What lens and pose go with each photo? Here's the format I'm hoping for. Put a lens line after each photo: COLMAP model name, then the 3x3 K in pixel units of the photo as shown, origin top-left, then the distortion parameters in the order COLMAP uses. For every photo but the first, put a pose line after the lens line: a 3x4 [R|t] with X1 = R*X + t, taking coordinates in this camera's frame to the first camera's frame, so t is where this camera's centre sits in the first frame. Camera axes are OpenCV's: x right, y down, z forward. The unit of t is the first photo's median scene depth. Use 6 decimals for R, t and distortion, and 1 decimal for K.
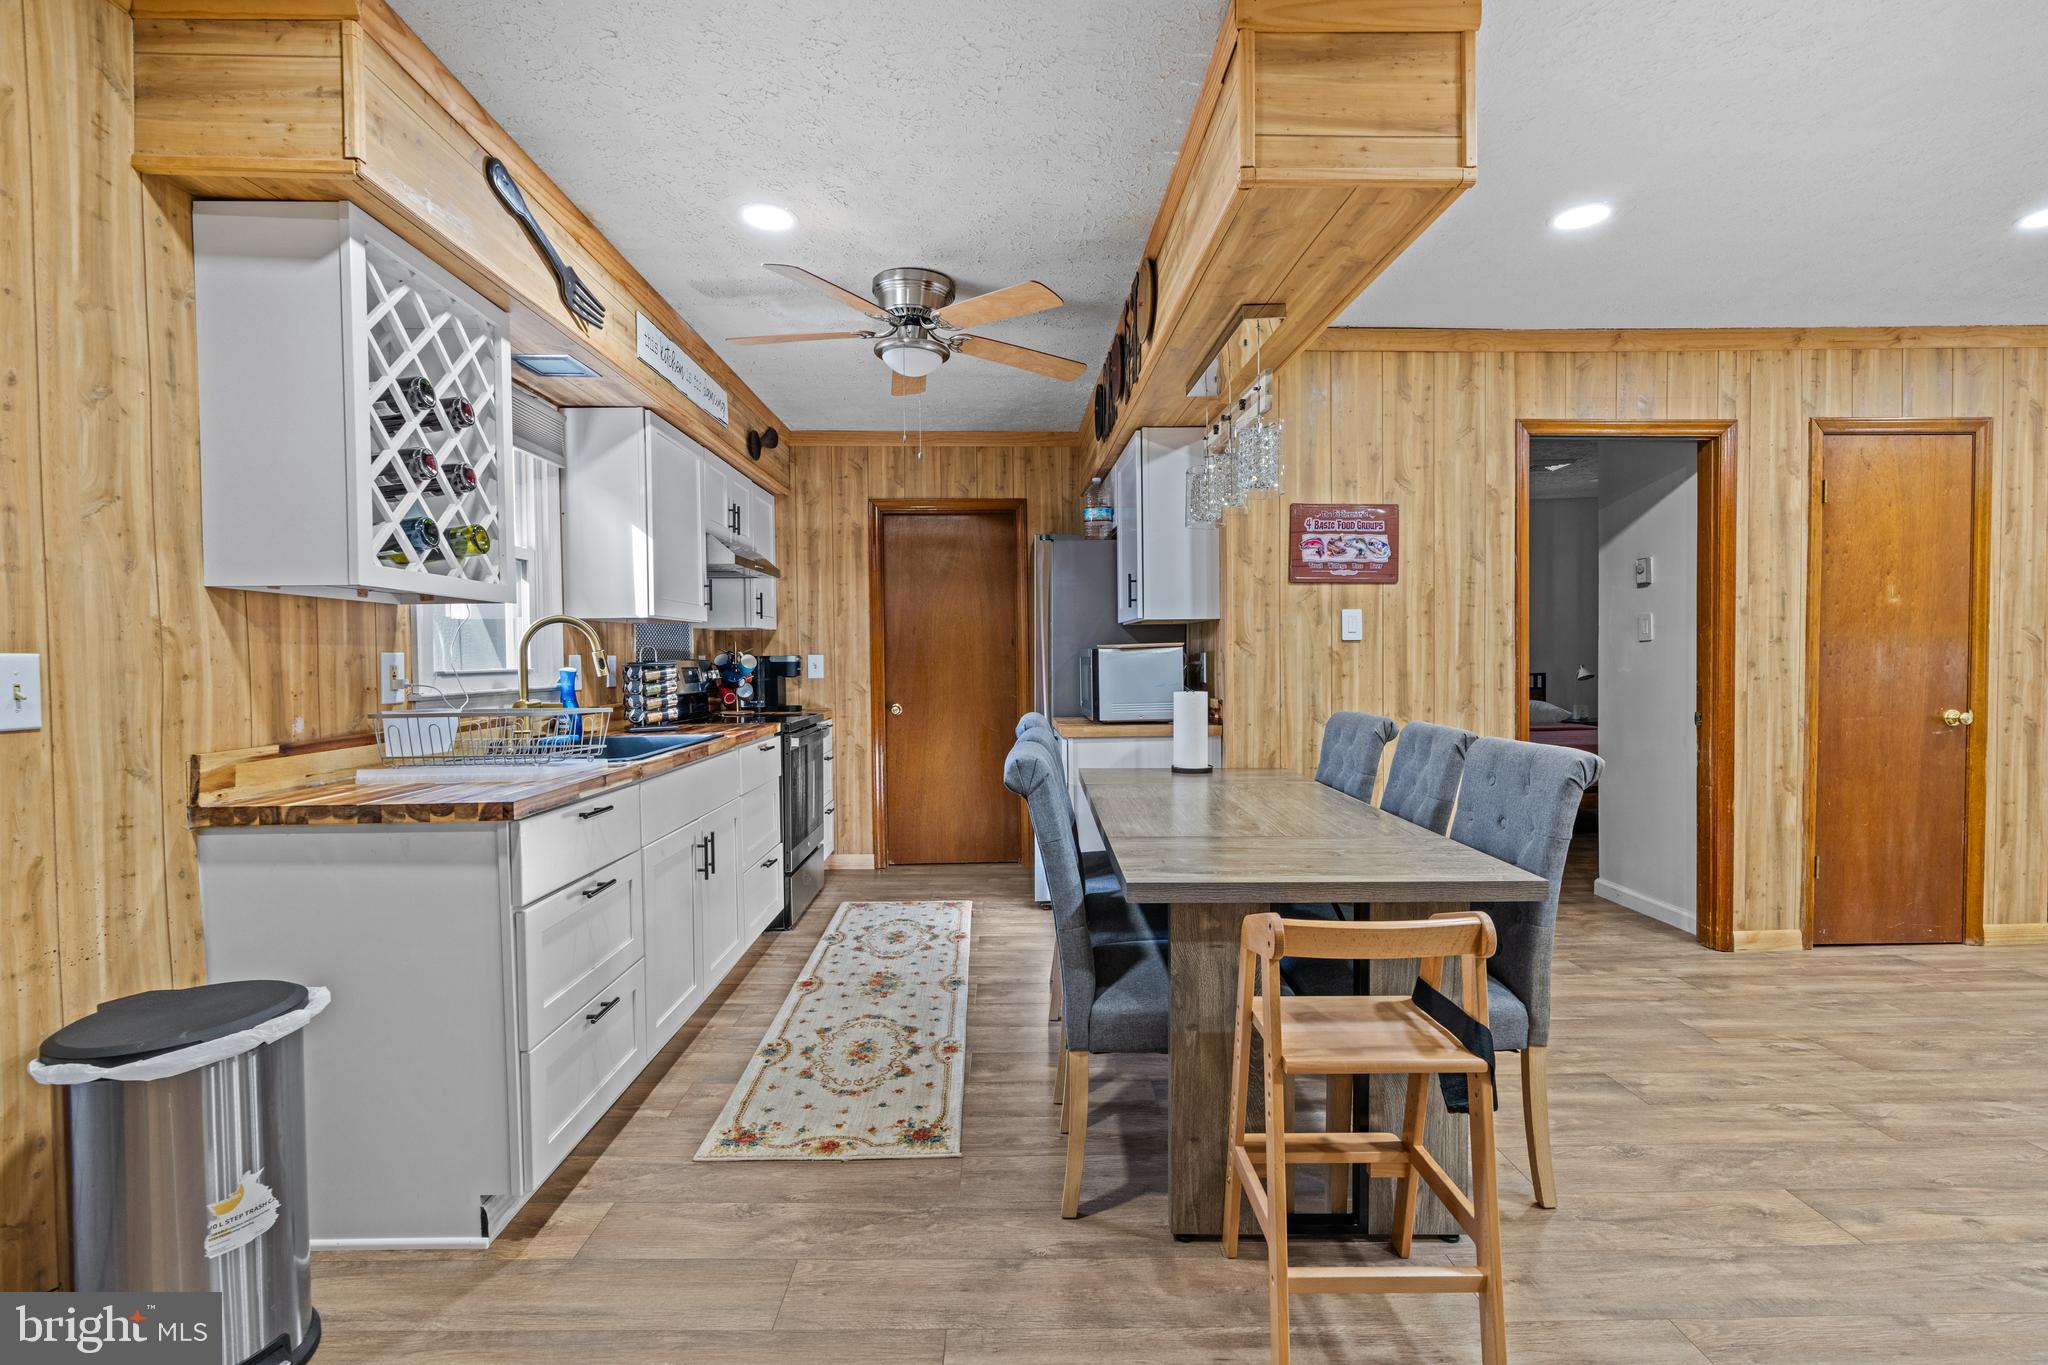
lens RADIAL K [[916.0, 0, 1015.5], [0, 916.0, 678.0], [0, 0, 1]] dist [-0.005265, 0.000910]
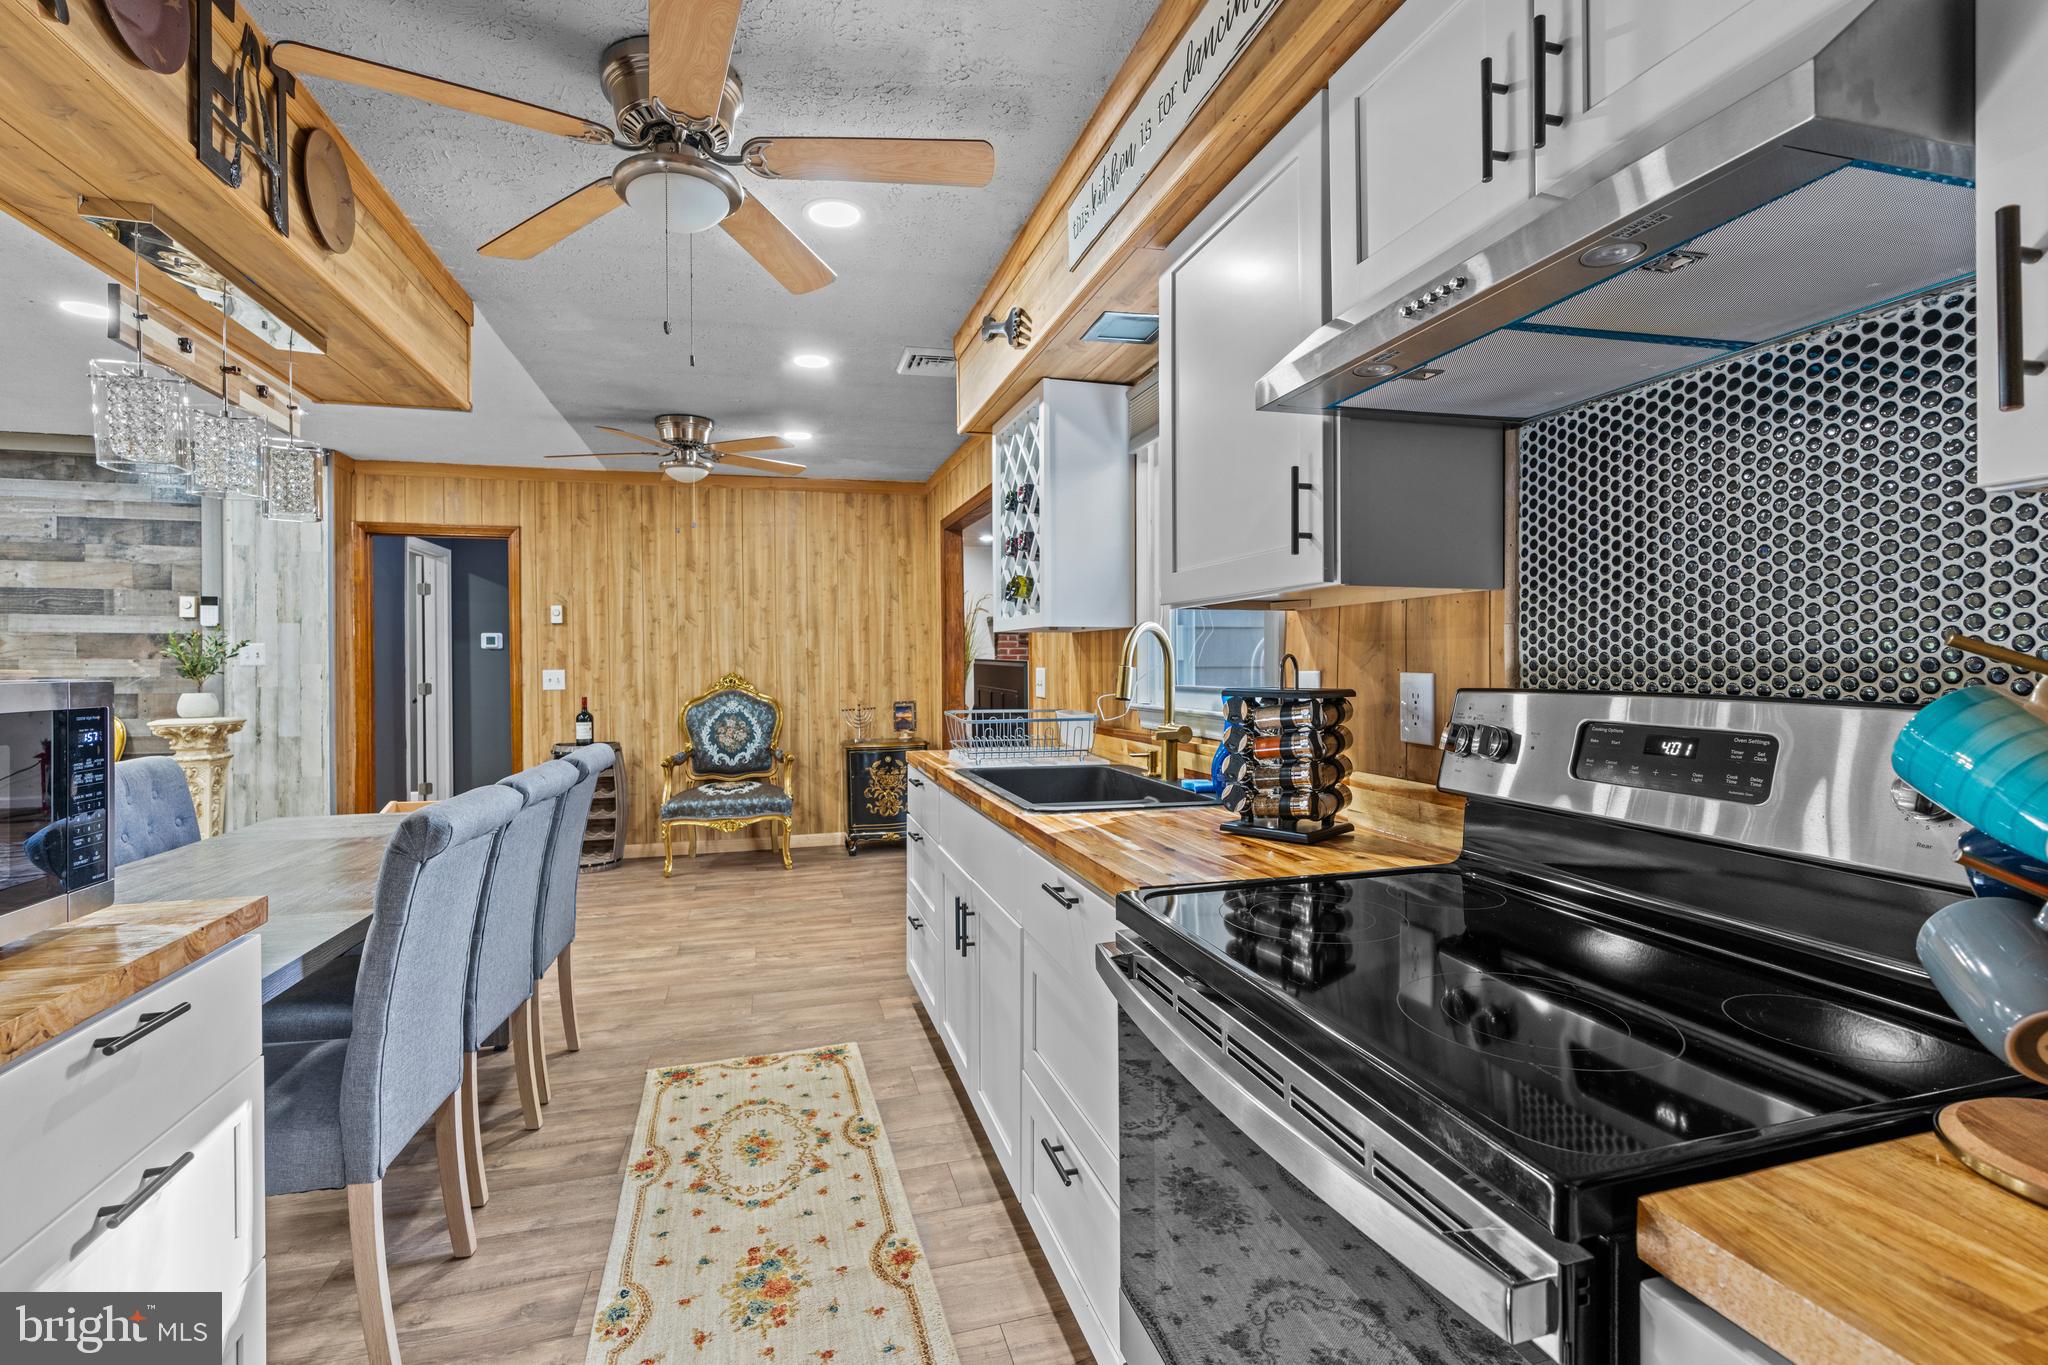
lens RADIAL K [[923.6, 0, 1021.8], [0, 923.6, 667.0], [0, 0, 1]] dist [-0.004593, 0.000290]
pose [[-0.964584, 0.018744, -0.263111, -0.145309], [0.010880, 0.999450, 0.031316, -0.046358], [0.263553, 0.027344, -0.964257, 1.453551]]
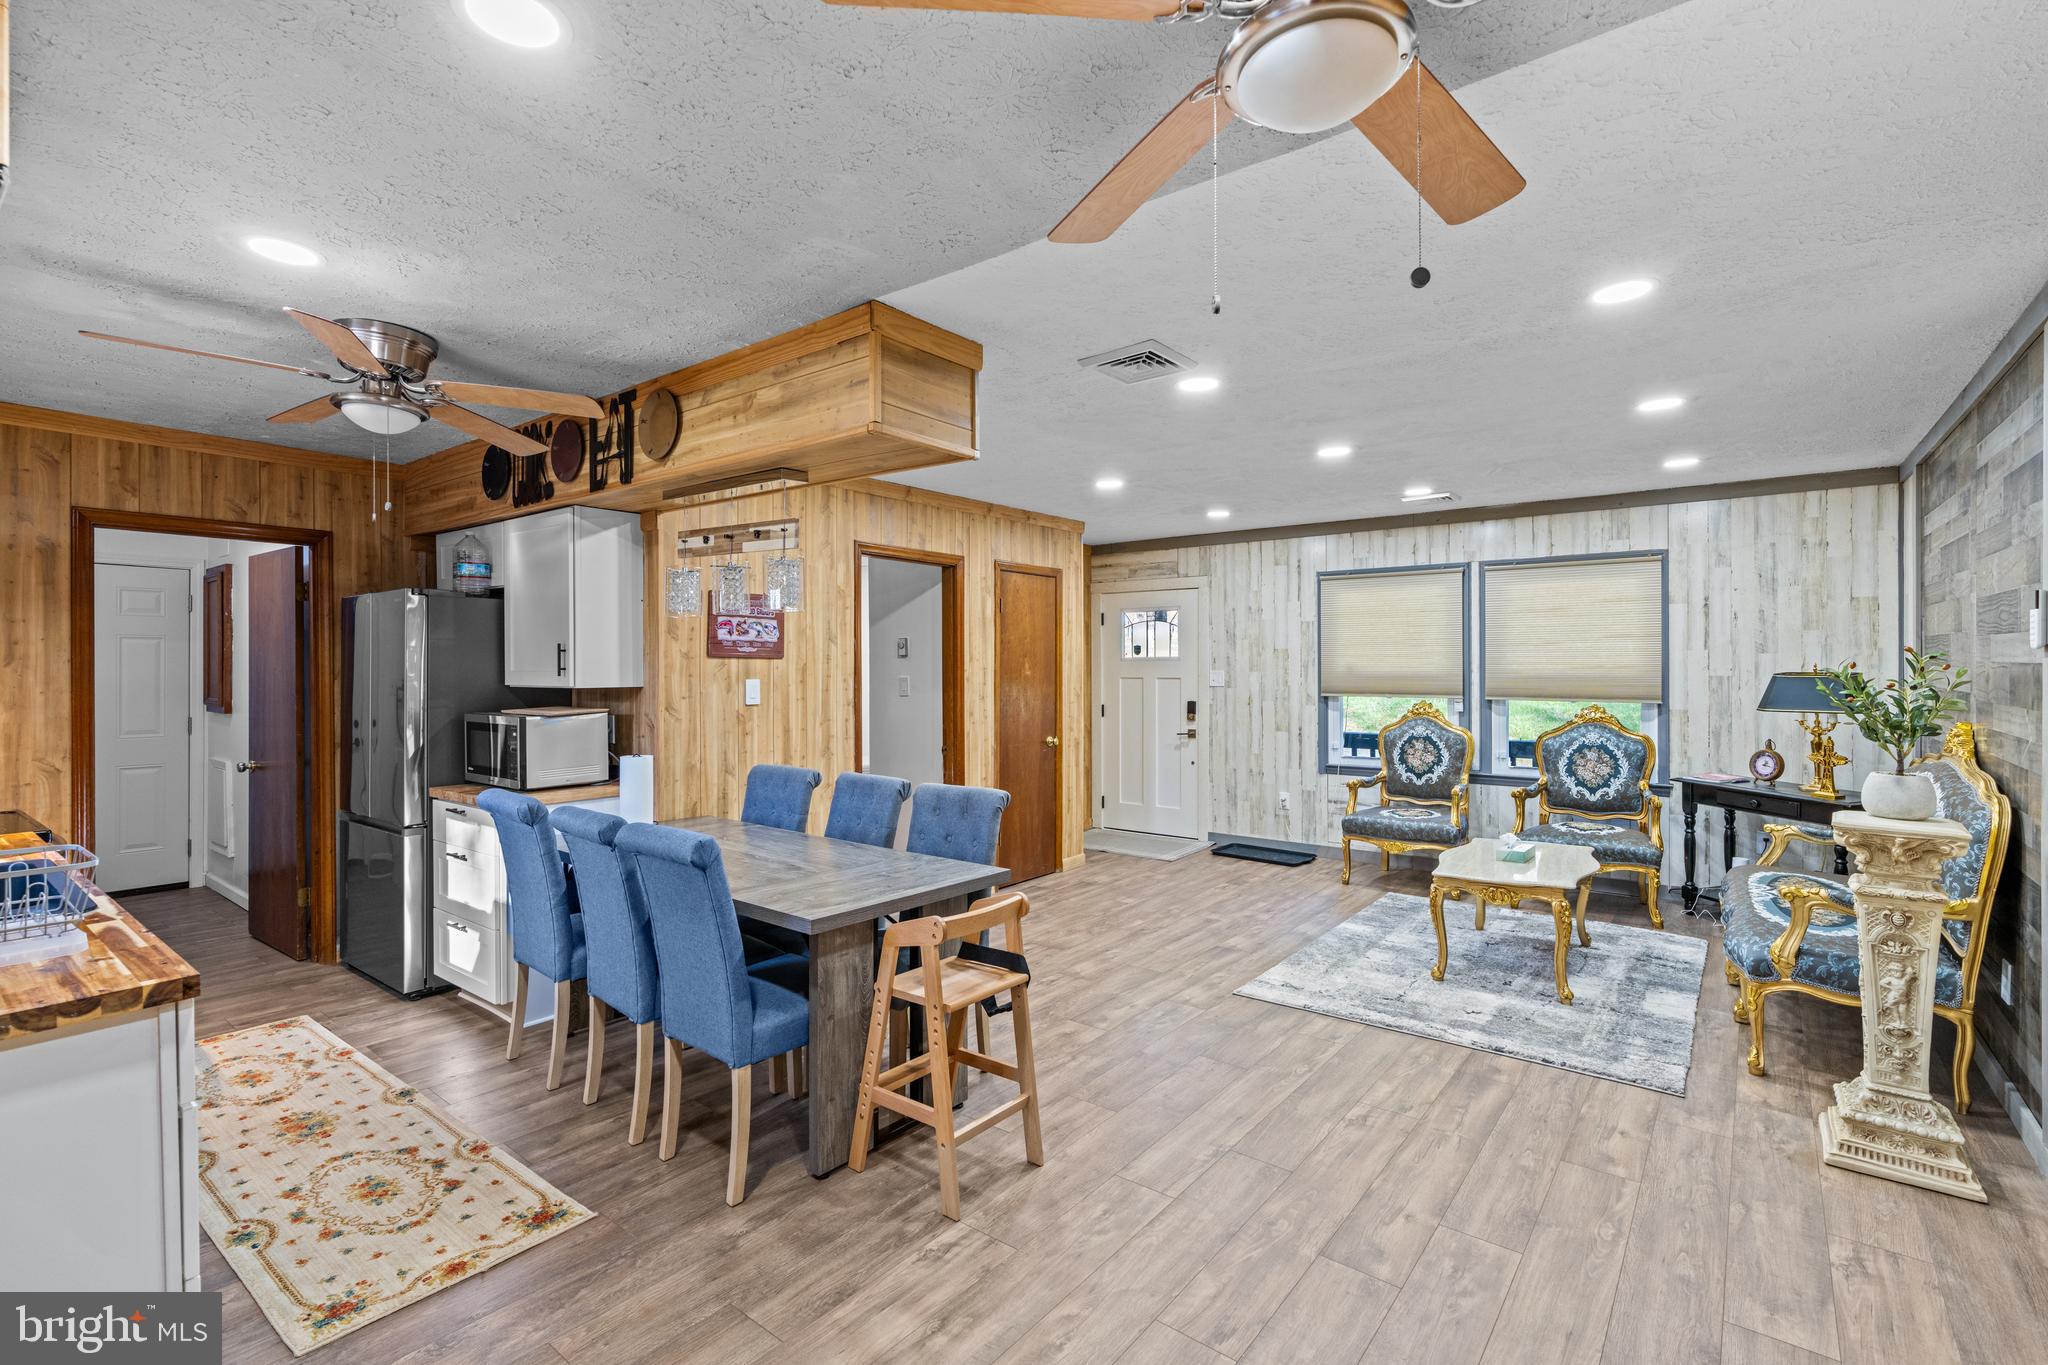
lens RADIAL K [[923.6, 0, 1021.8], [0, 923.6, 667.0], [0, 0, 1]] dist [-0.004593, 0.000290]
pose [[0.629611, 0.008636, 0.776863, -0.367272], [0.015159, 0.999611, -0.023398, -0.057199], [-0.776763, 0.026508, 0.629235, -0.059144]]
